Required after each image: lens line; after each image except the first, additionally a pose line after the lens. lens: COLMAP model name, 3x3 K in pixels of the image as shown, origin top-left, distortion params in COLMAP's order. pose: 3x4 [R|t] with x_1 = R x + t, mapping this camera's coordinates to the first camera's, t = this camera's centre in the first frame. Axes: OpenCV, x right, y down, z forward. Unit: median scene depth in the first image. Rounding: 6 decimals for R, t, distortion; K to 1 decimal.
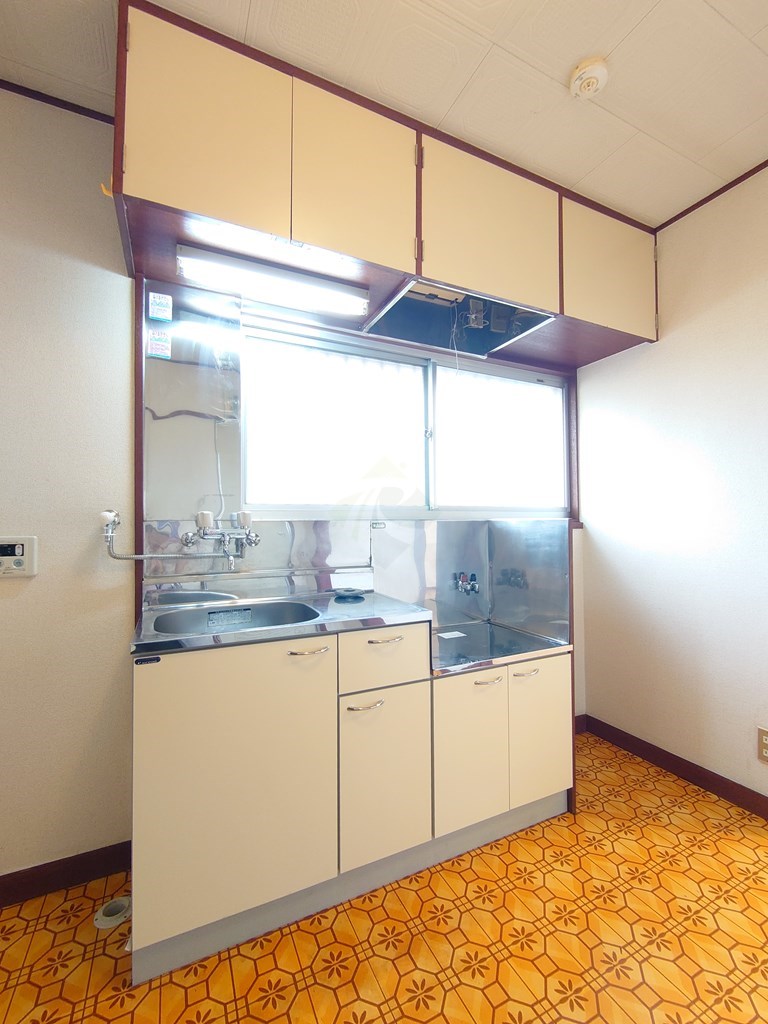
lens RADIAL K [[443.3, 0, 384.5], [0, 443.3, 514.6], [0, 0, 1]] dist [-0.006619, 0.000668]
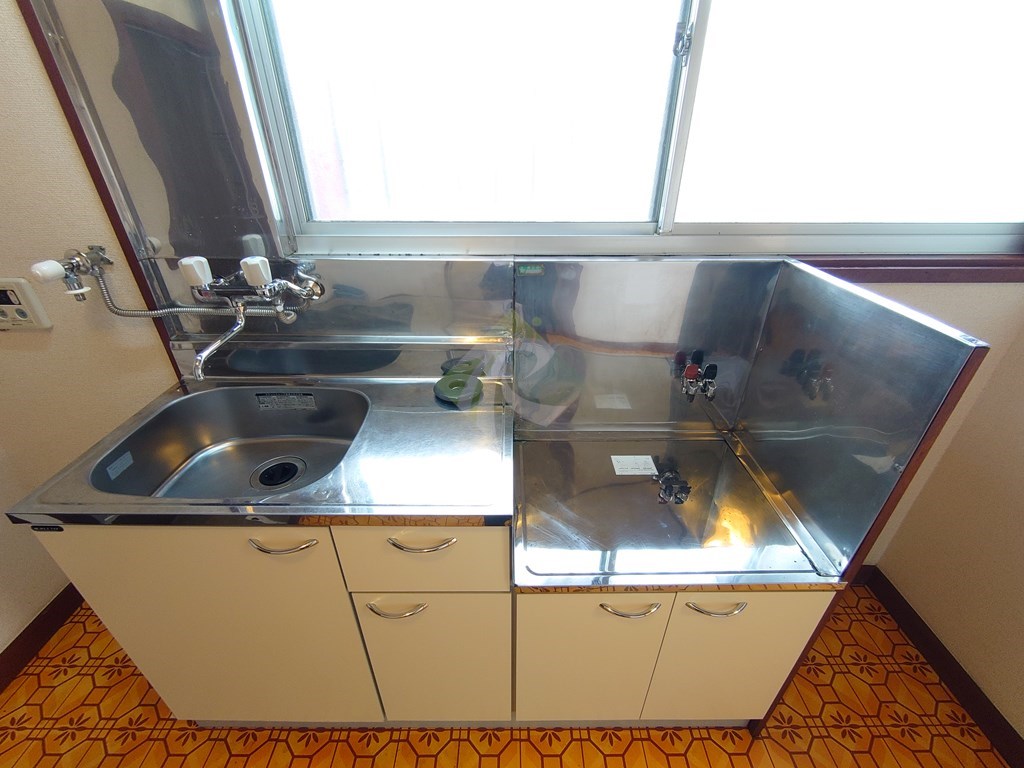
lens RADIAL K [[443.3, 0, 511.8], [0, 443.3, 381.1], [0, 0, 1]] dist [-0.006619, 0.000668]
pose [[0.901124, 0.224640, -0.370825, 0.220530], [-0.002613, 0.858101, 0.513474, -0.152890], [0.433553, -0.461735, 0.773843, 0.565563]]
